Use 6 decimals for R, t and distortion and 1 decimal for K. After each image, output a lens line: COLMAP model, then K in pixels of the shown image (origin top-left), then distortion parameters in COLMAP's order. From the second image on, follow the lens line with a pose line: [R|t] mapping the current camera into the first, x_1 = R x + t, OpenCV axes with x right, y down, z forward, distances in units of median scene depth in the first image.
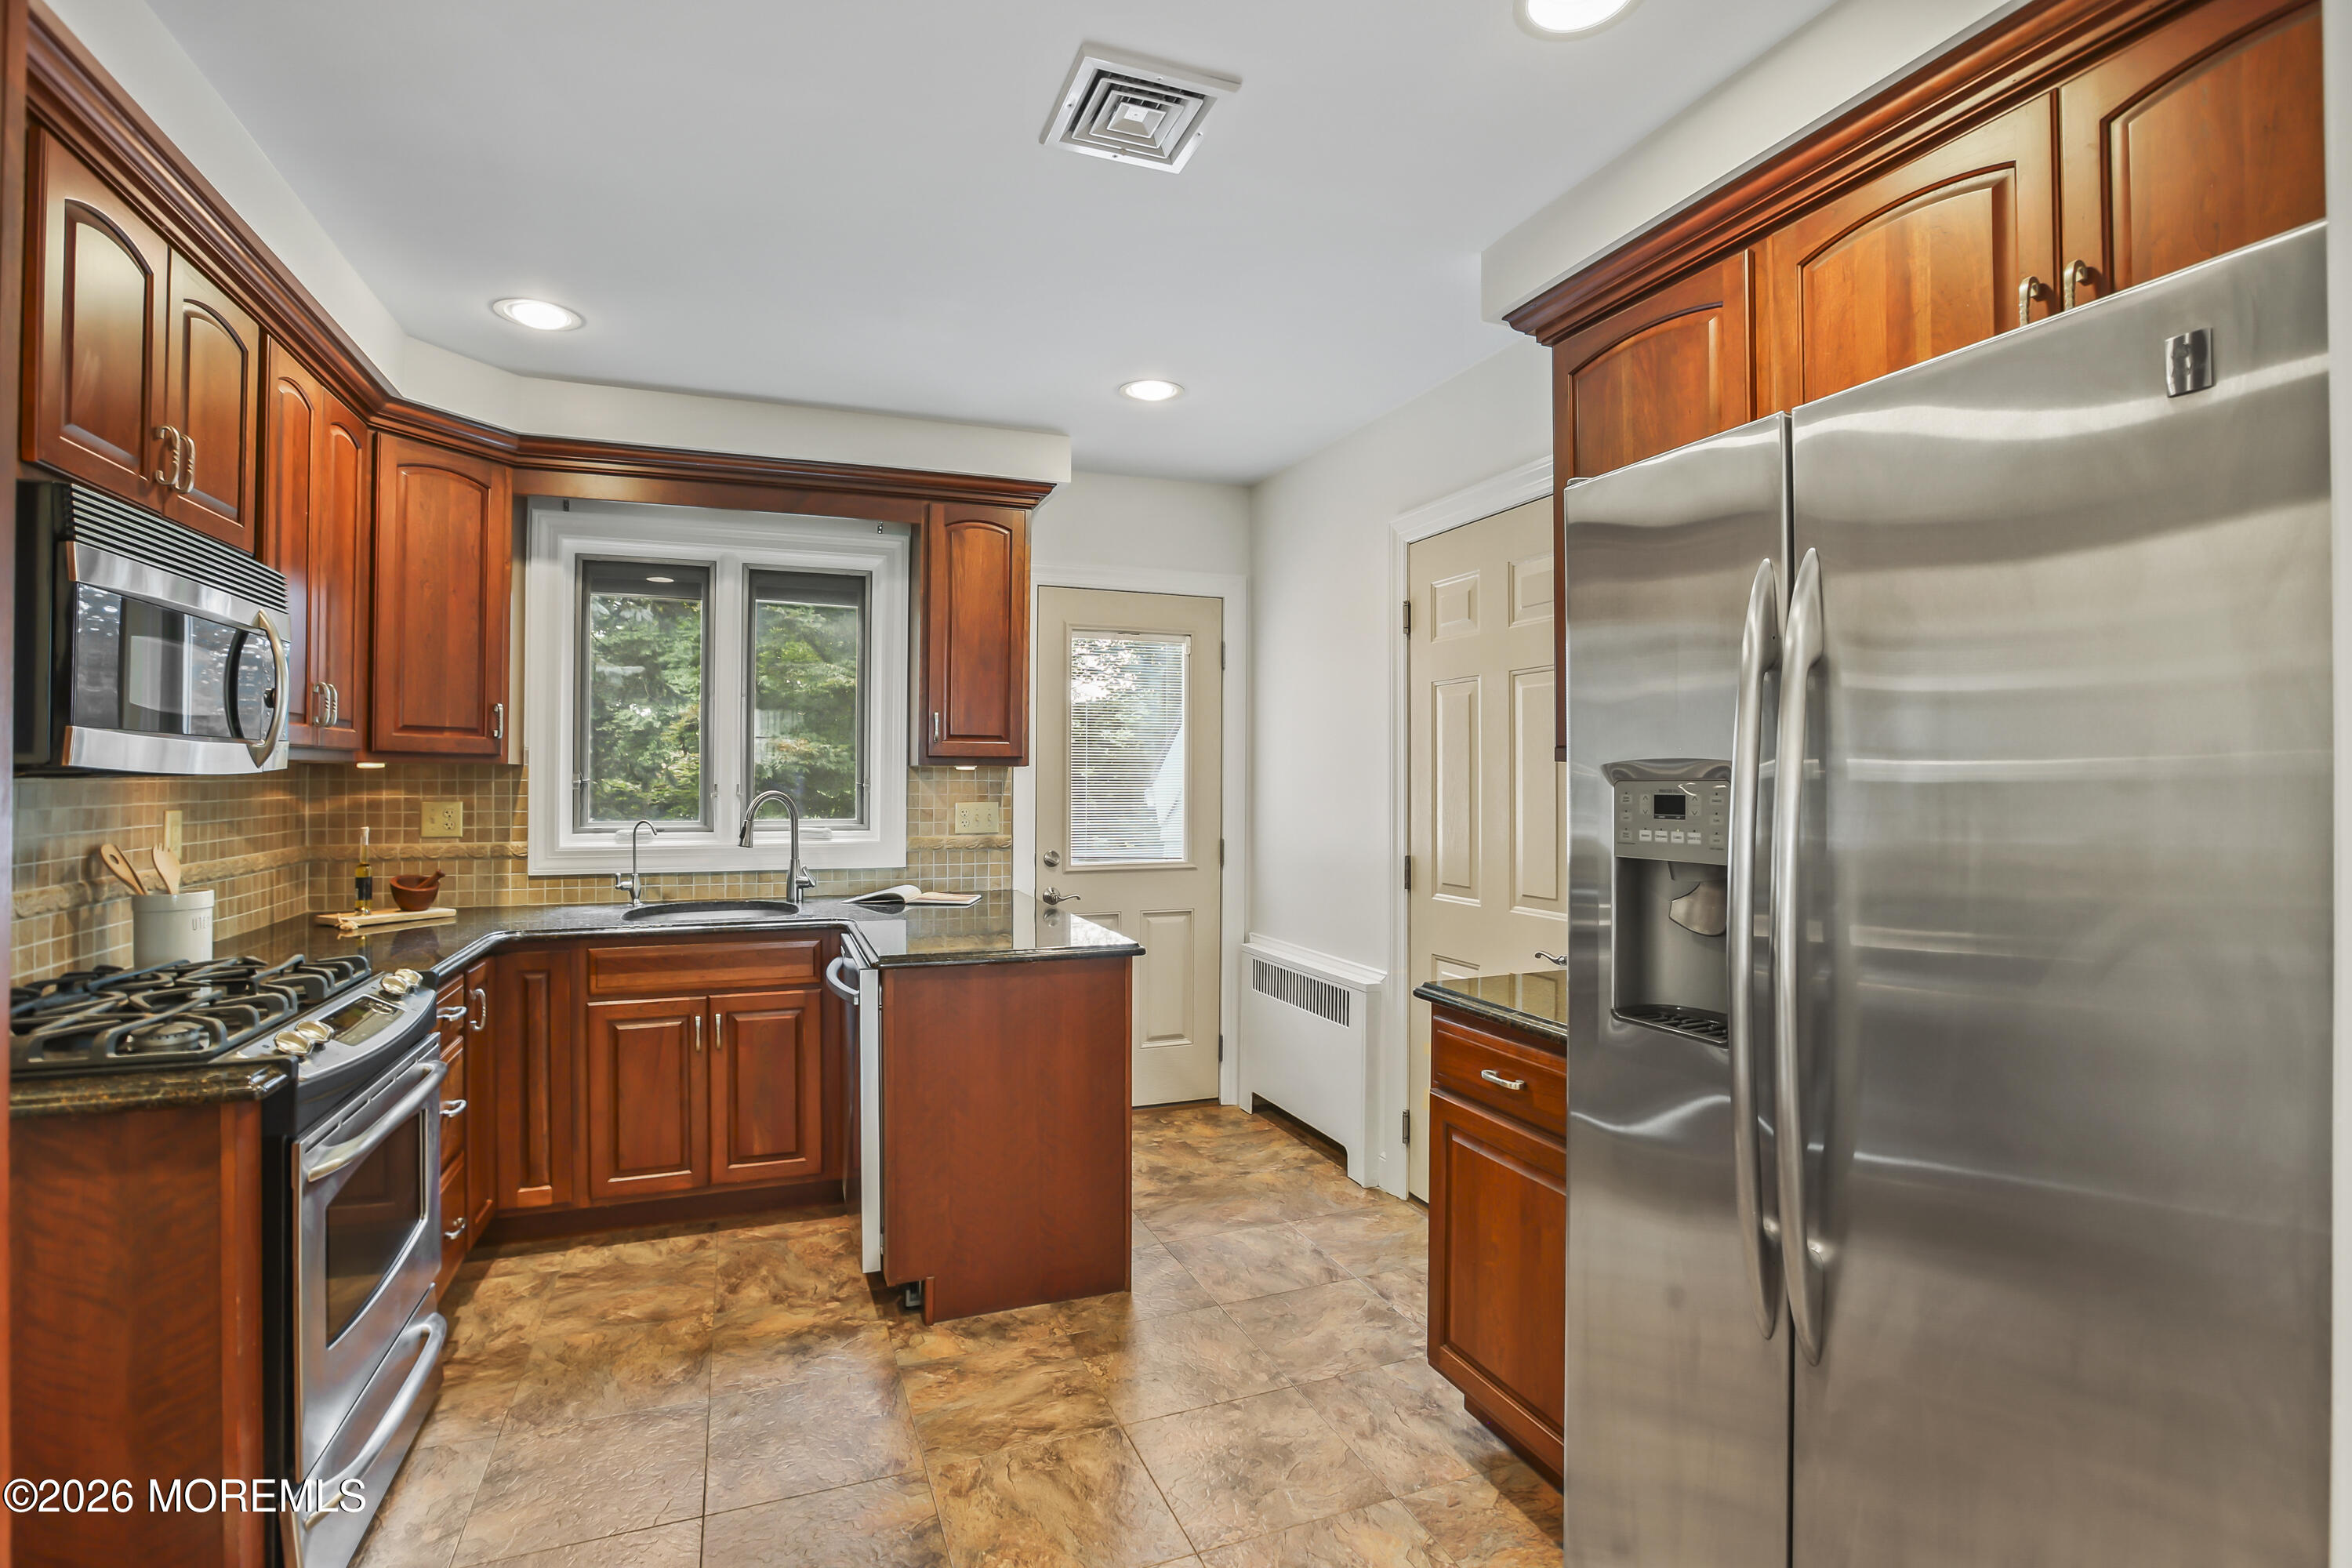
lens RADIAL K [[1079.7, 0, 1152.7], [0, 1079.7, 774.7], [0, 0, 1]] dist [-0.046878, 0.016518]
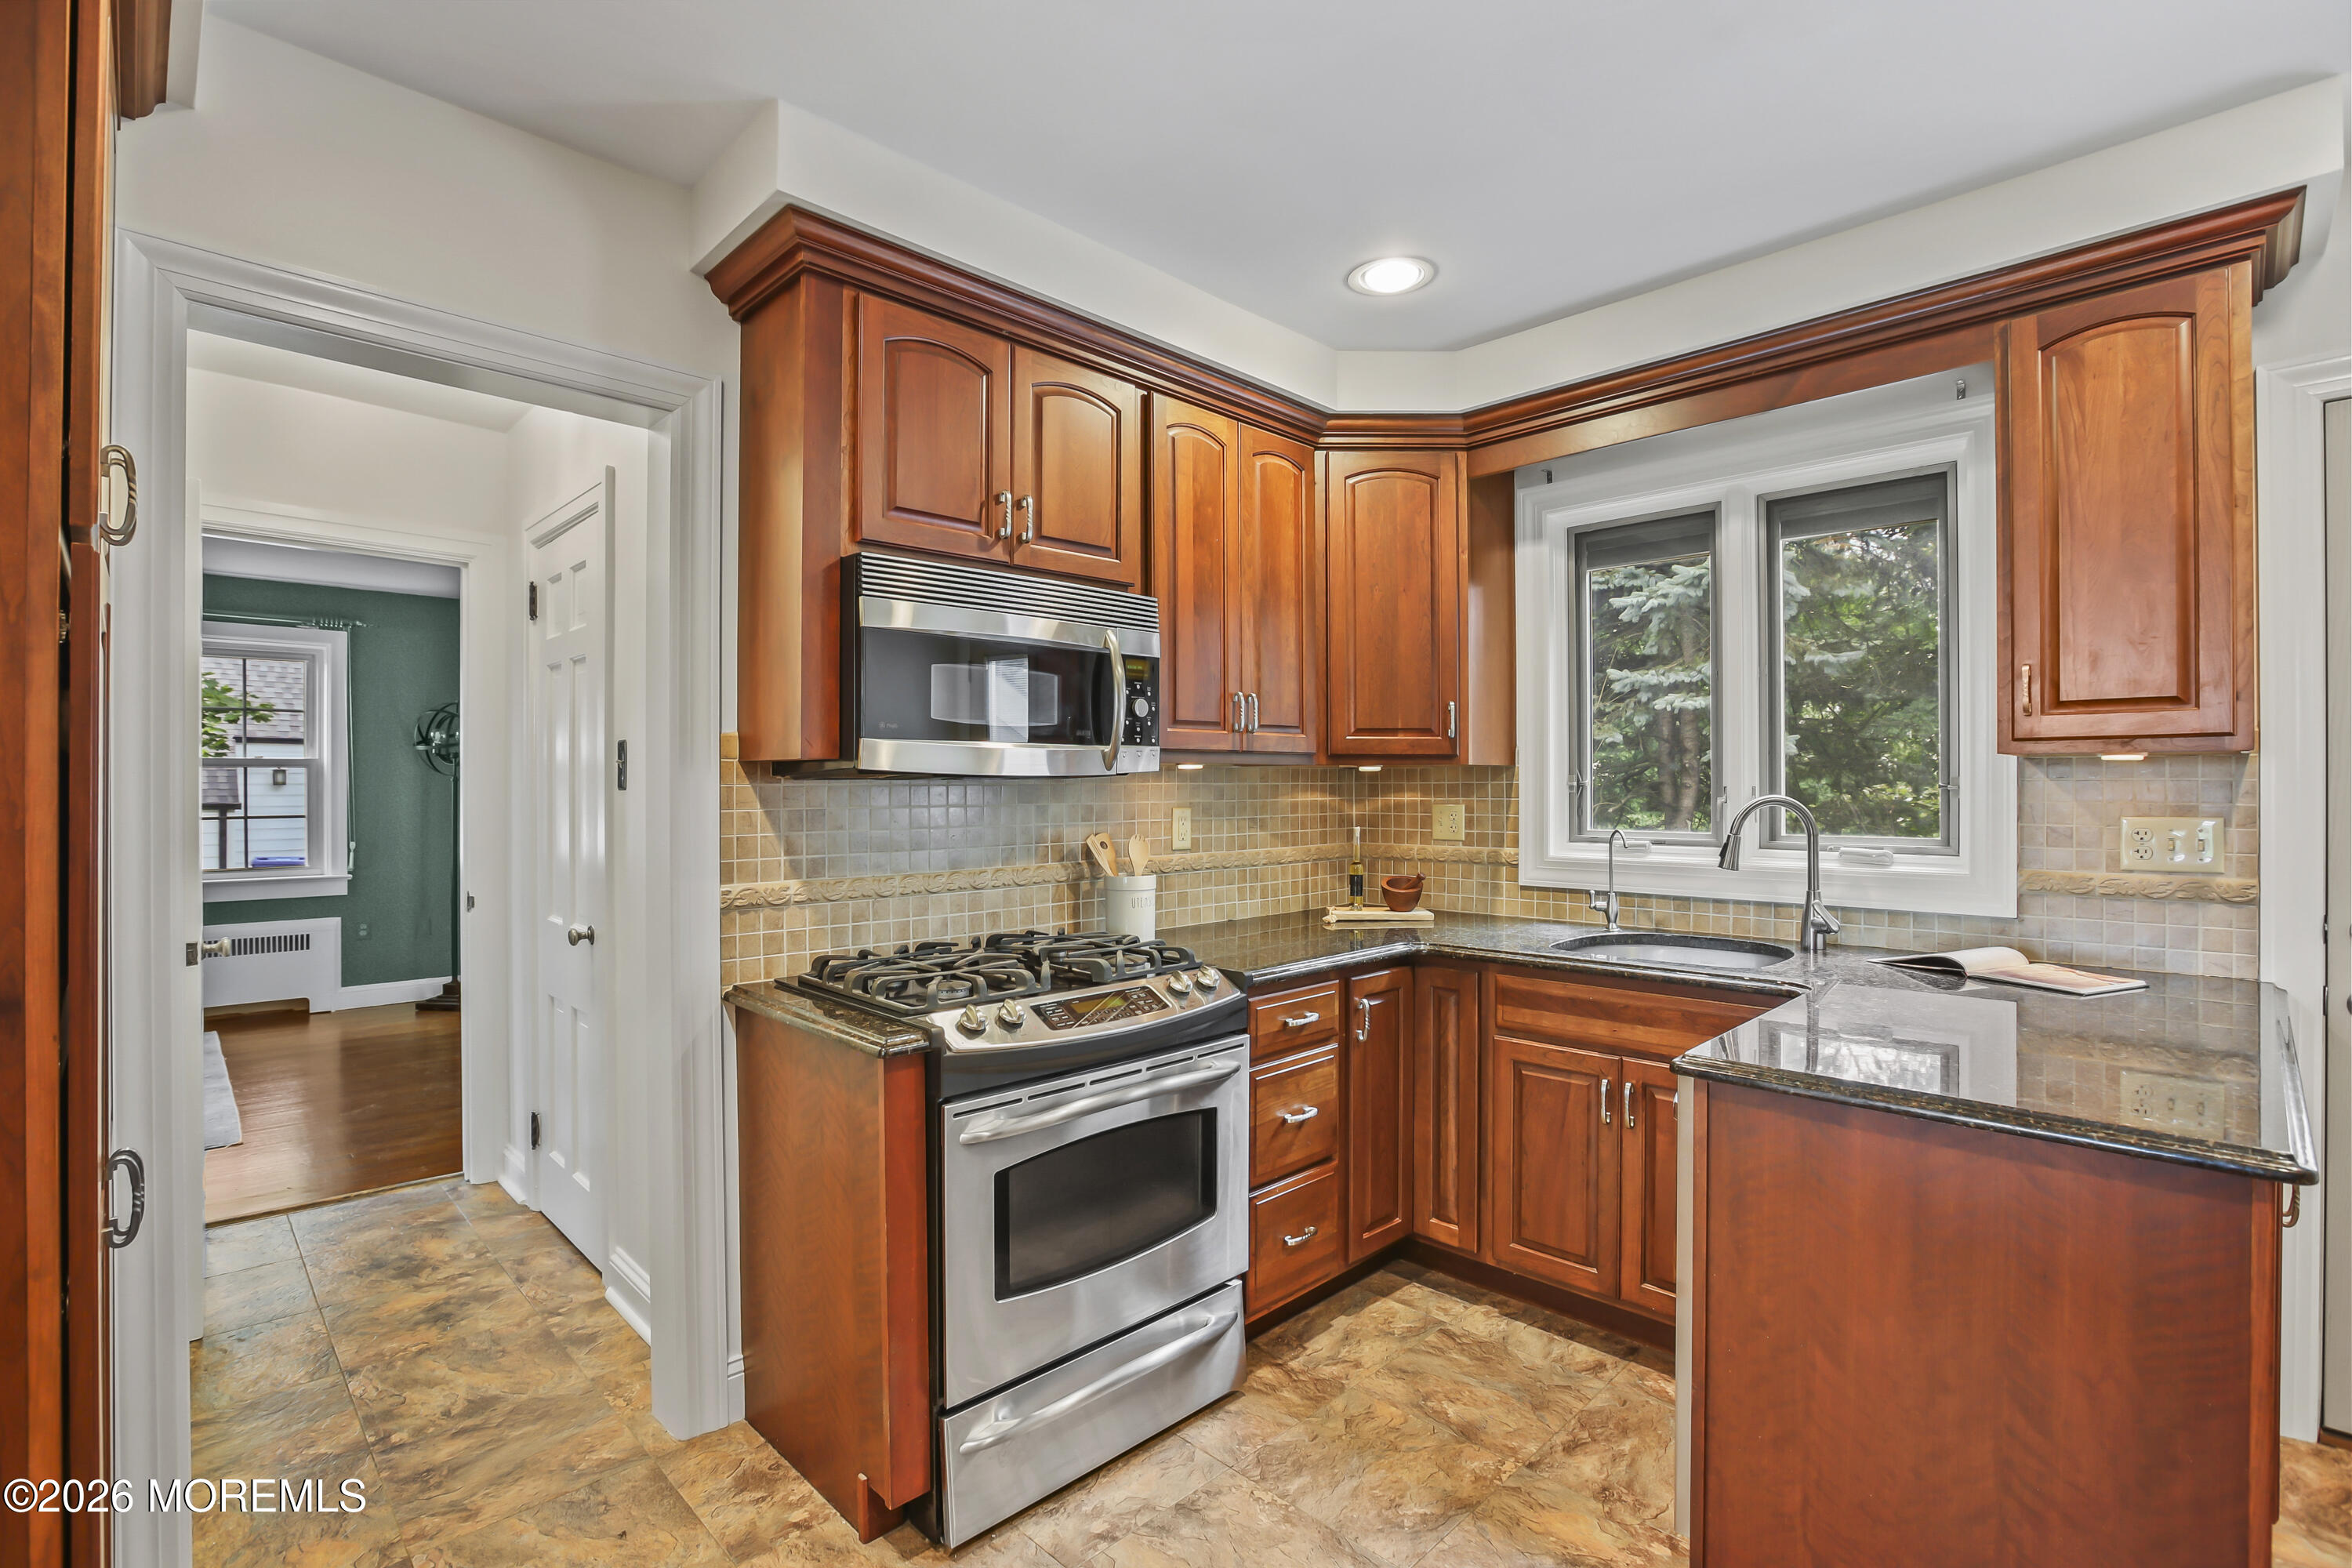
lens RADIAL K [[1079.7, 0, 1189.0], [0, 1079.7, 785.0], [0, 0, 1]] dist [-0.046878, 0.016518]
pose [[0.409550, -0.004272, -0.912278, 0.166313], [0.007084, 0.999974, -0.001503, 0.007629], [0.912260, -0.005847, 0.409569, 0.391967]]
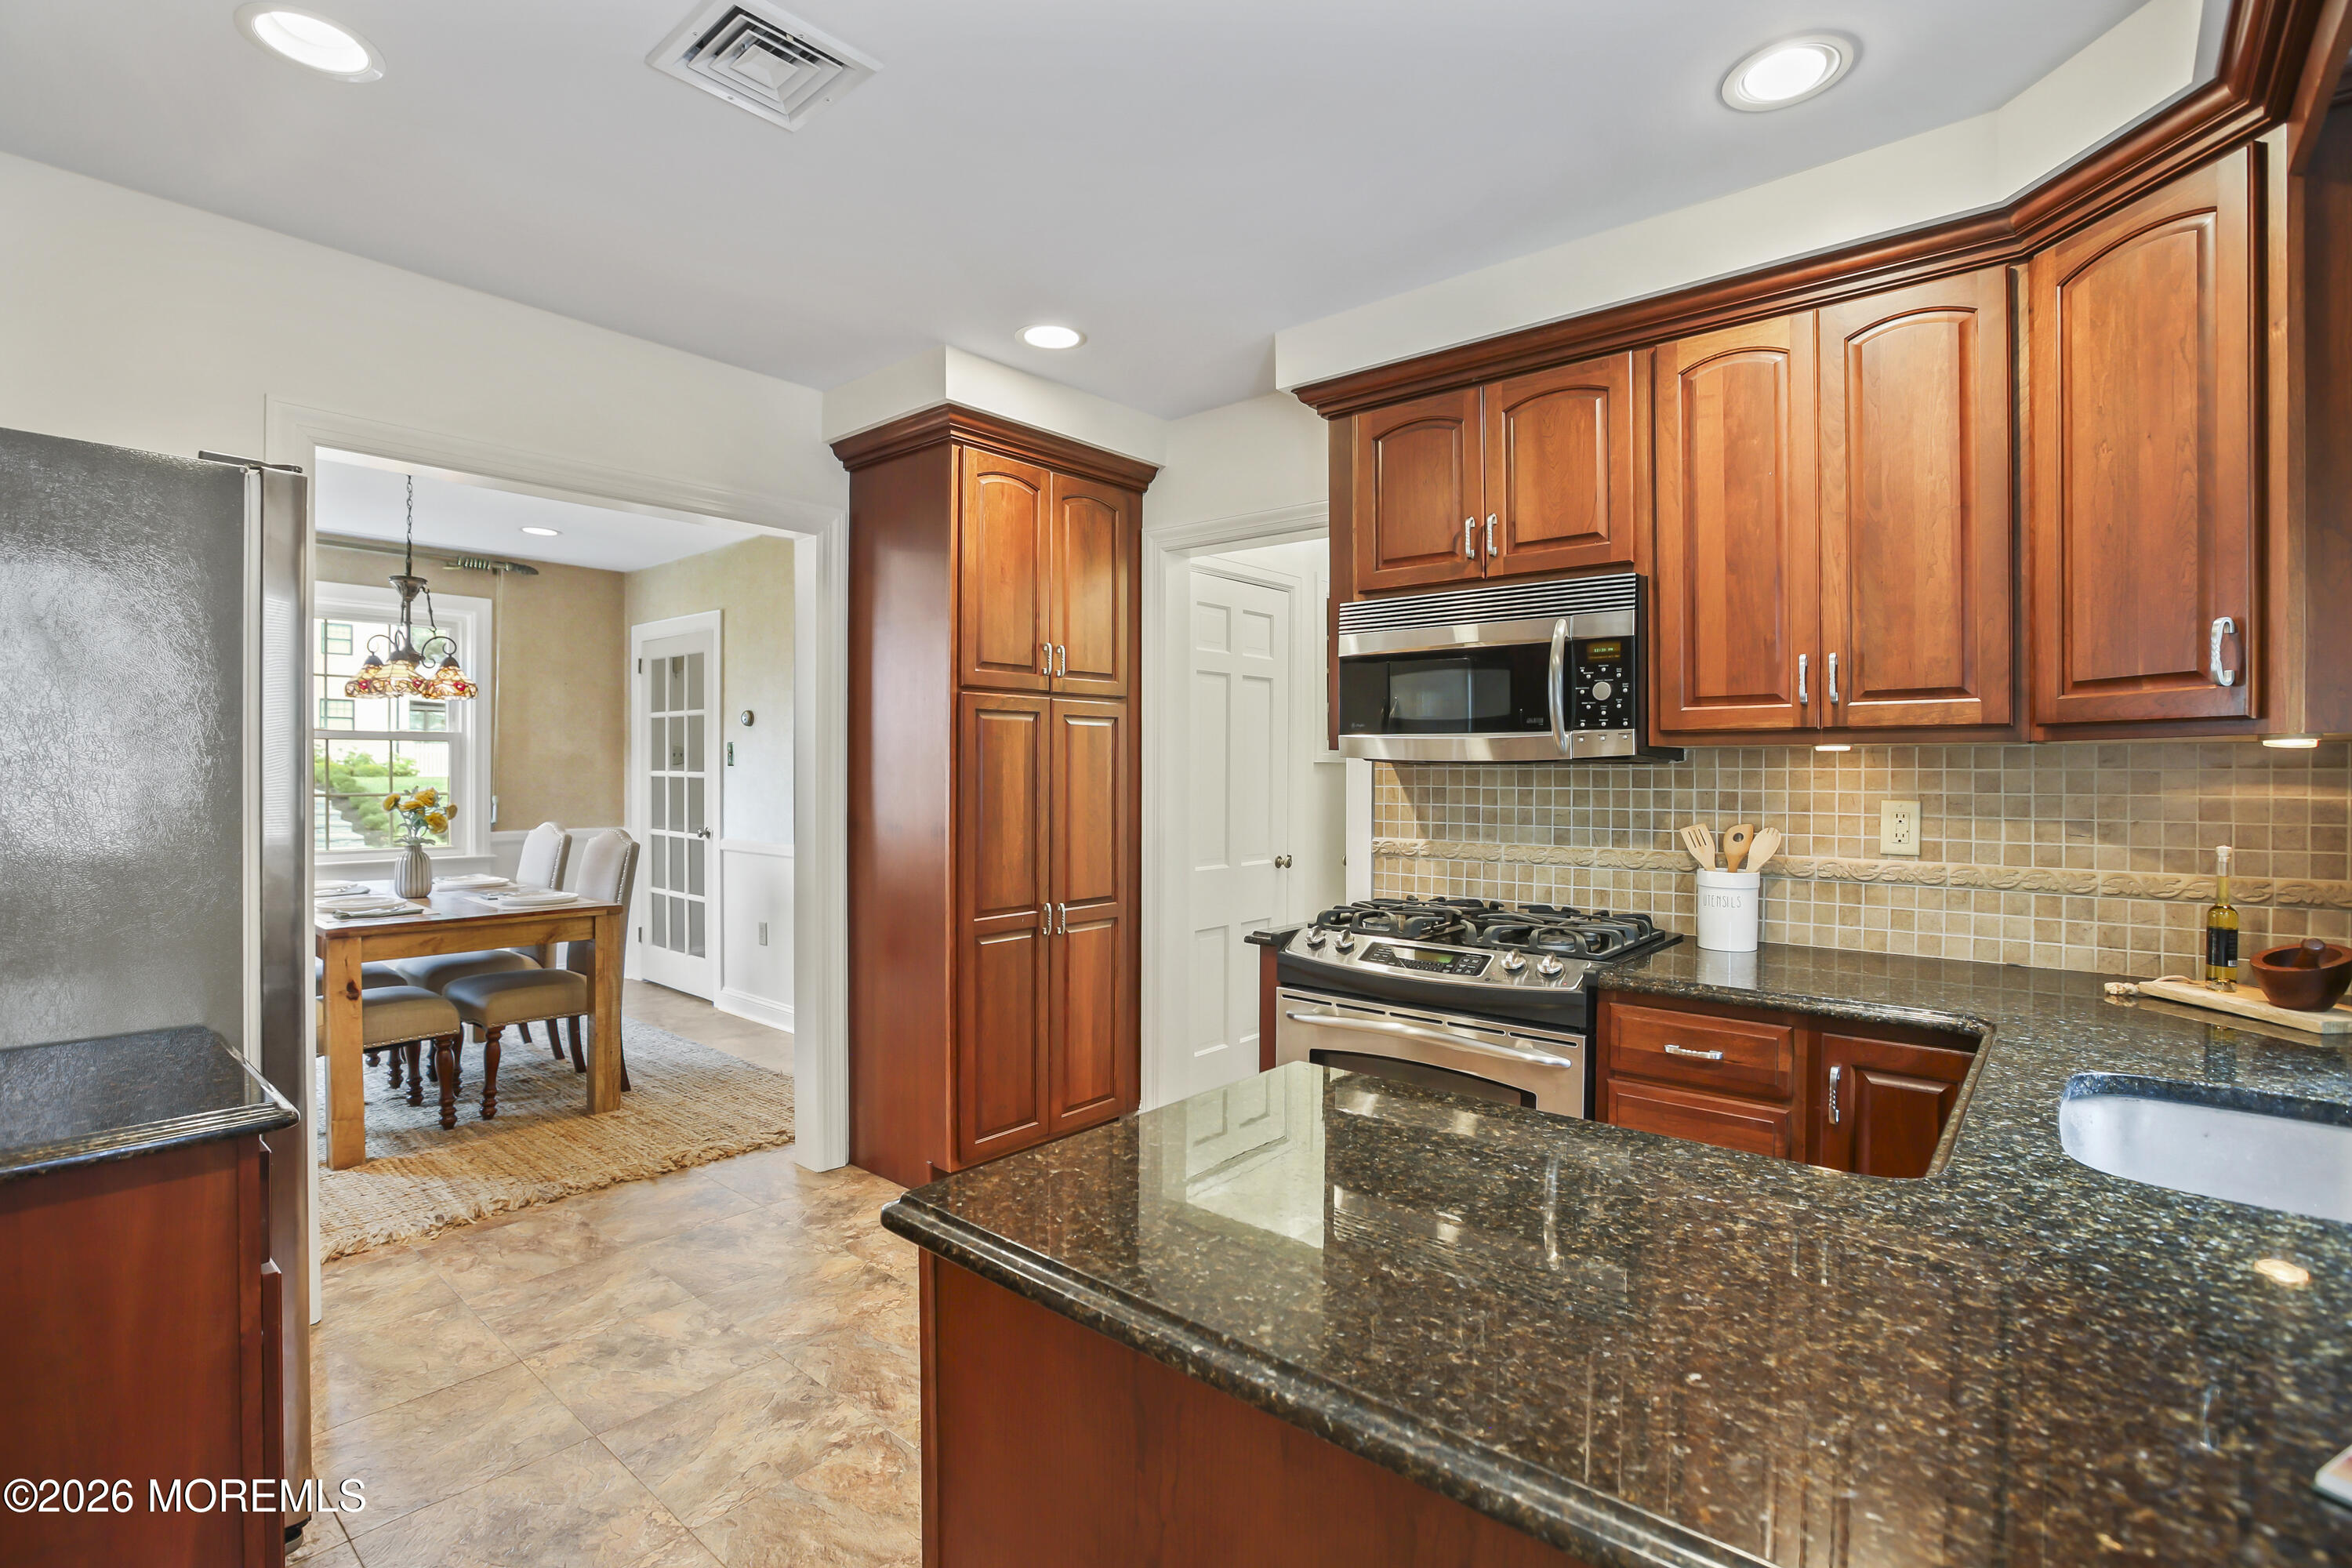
lens RADIAL K [[1079.7, 0, 1156.6], [0, 1079.7, 781.2], [0, 0, 1]] dist [-0.046878, 0.016518]
pose [[-0.884398, -0.000823, -0.466732, 0.071735], [-0.003886, 0.999977, 0.005602, 0.011331], [0.466717, 0.006768, -0.884381, 1.206004]]
